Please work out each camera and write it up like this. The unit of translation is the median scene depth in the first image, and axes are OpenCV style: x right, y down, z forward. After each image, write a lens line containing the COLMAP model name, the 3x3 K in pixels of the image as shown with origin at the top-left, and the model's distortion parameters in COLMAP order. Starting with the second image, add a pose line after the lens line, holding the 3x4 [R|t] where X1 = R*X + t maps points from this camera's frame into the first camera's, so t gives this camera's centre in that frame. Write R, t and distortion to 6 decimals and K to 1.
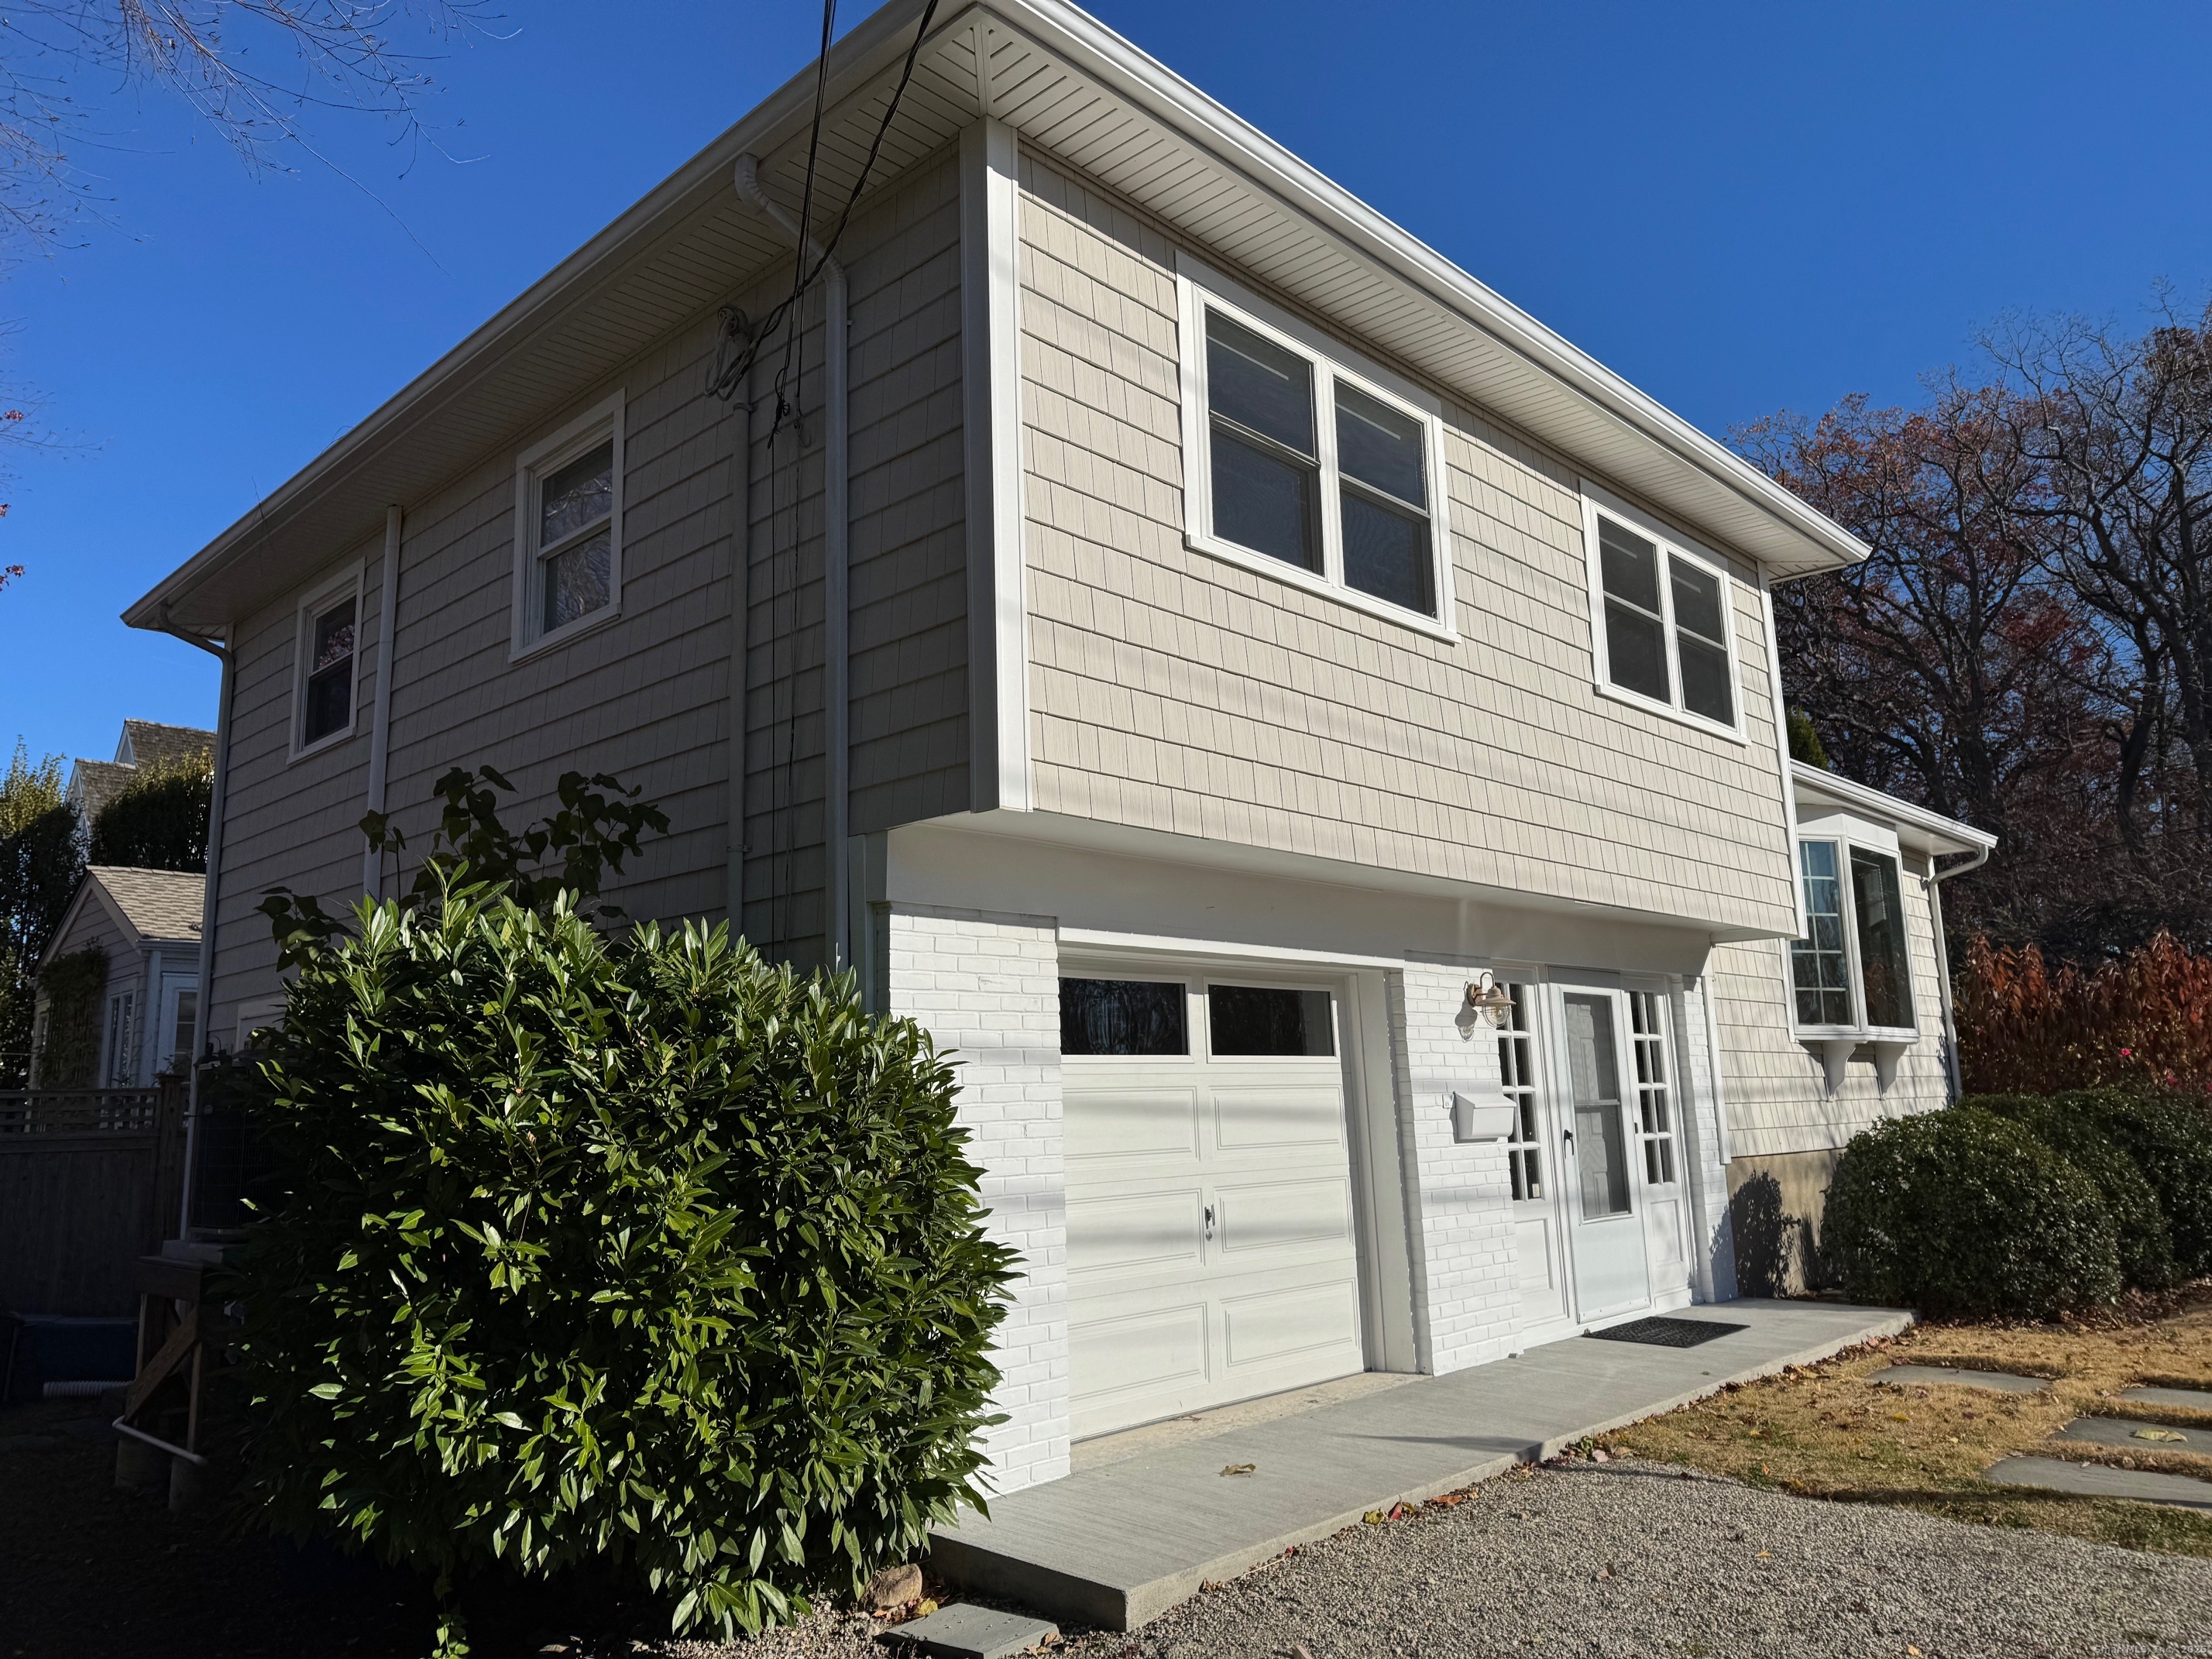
lens RADIAL K [[1542.3, 0, 1109.2], [0, 1542.3, 835.2], [0, 0, 1]] dist [0.131298, -0.265695]
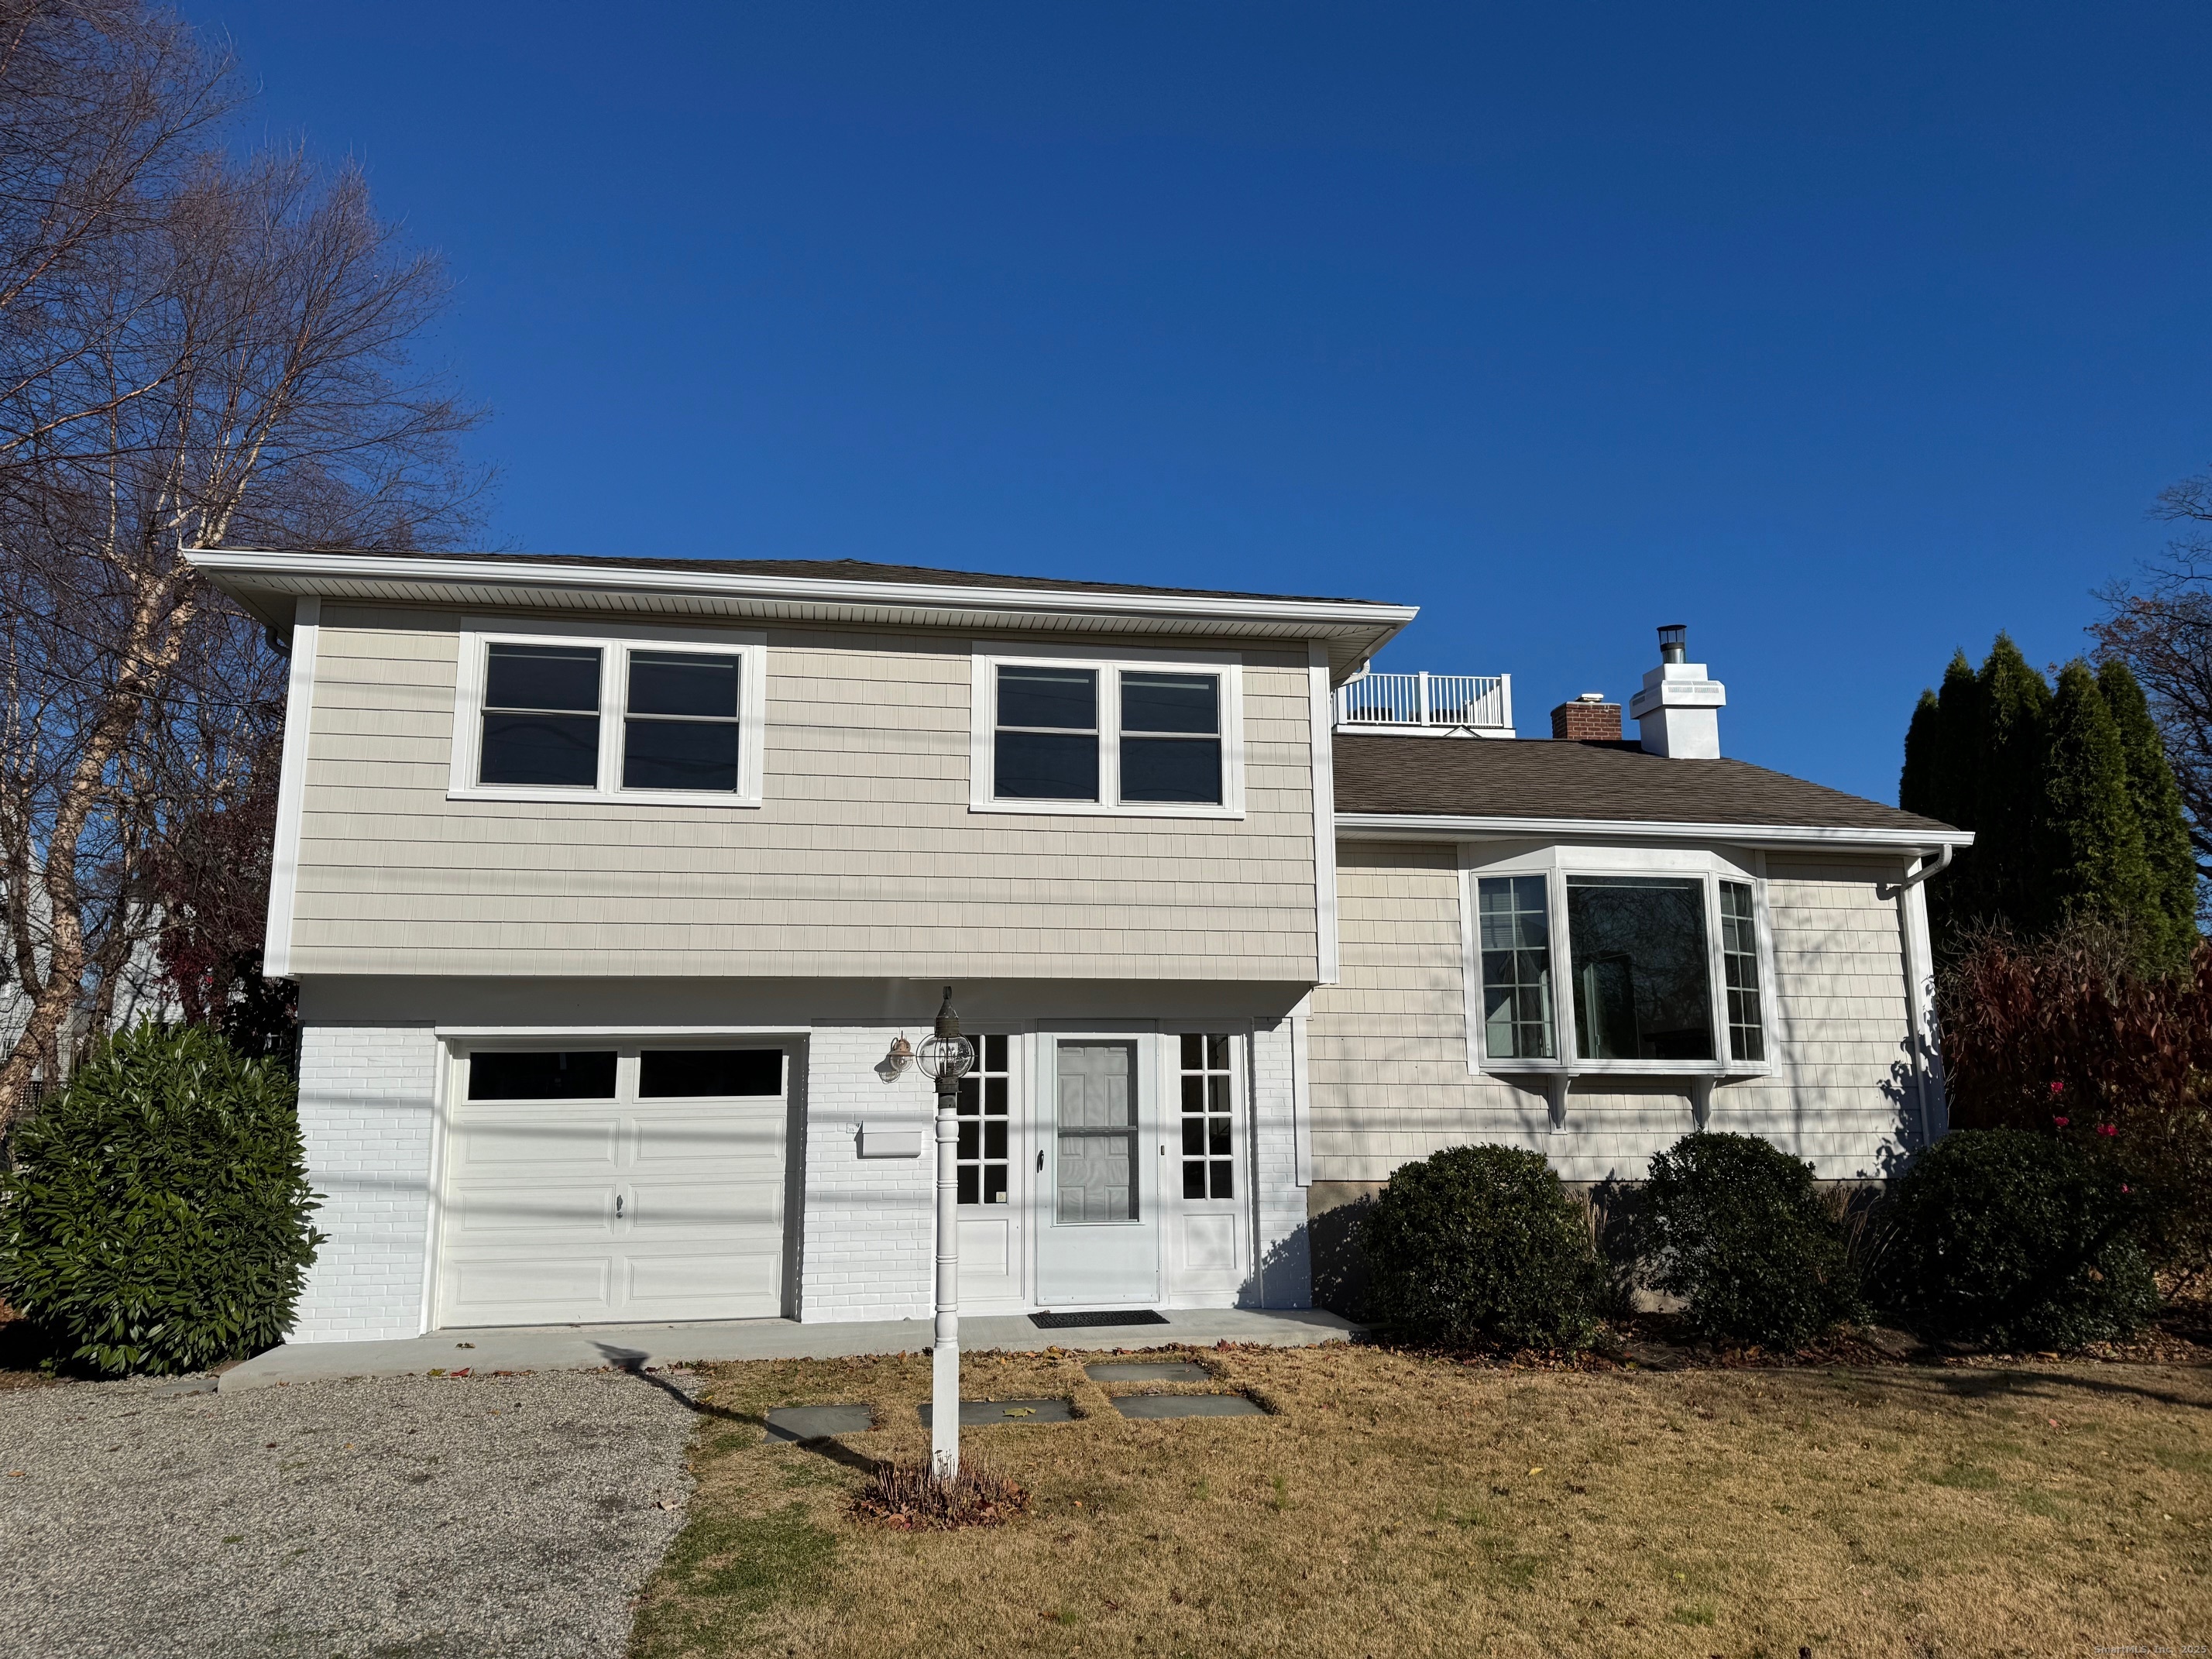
lens RADIAL K [[1542.3, 0, 1109.2], [0, 1542.3, 835.2], [0, 0, 1]] dist [0.131298, -0.265695]
pose [[0.809224, -0.086517, -0.581095, 1.287765], [0.088721, 0.995750, -0.024703, -0.033276], [0.580762, -0.031565, 0.813461, 0.031410]]
